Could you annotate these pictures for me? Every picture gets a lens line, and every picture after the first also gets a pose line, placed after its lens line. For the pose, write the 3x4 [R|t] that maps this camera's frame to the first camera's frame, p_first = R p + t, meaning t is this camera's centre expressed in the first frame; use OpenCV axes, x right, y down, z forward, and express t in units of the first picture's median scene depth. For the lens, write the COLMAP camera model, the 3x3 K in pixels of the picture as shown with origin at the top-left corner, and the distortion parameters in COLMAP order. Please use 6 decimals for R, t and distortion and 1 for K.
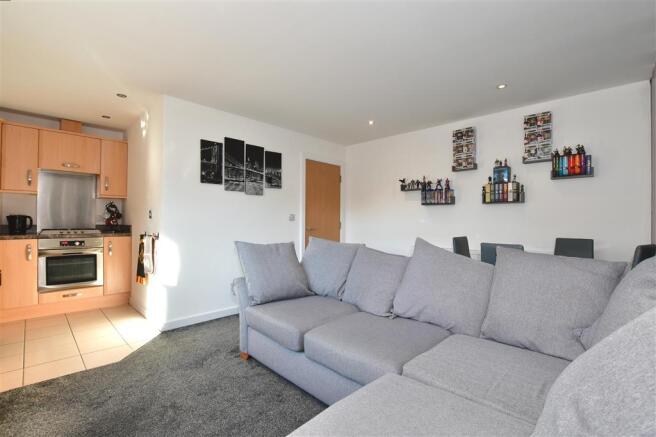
lens RADIAL K [[300.5, 0, 321.7], [0, 300.5, 224.2], [0, 0, 1]] dist [-0.016097, 0.000411]
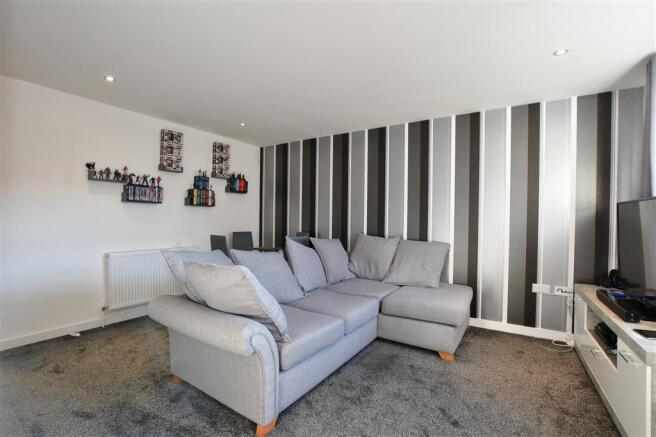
lens RADIAL K [[300.5, 0, 325.7], [0, 300.5, 218.6], [0, 0, 1]] dist [-0.016097, 0.000411]
pose [[-0.201174, -0.003862, 0.979548, -0.687235], [-0.001179, 0.999992, 0.003701, -0.024356], [-0.979555, -0.000410, -0.201177, 0.737590]]
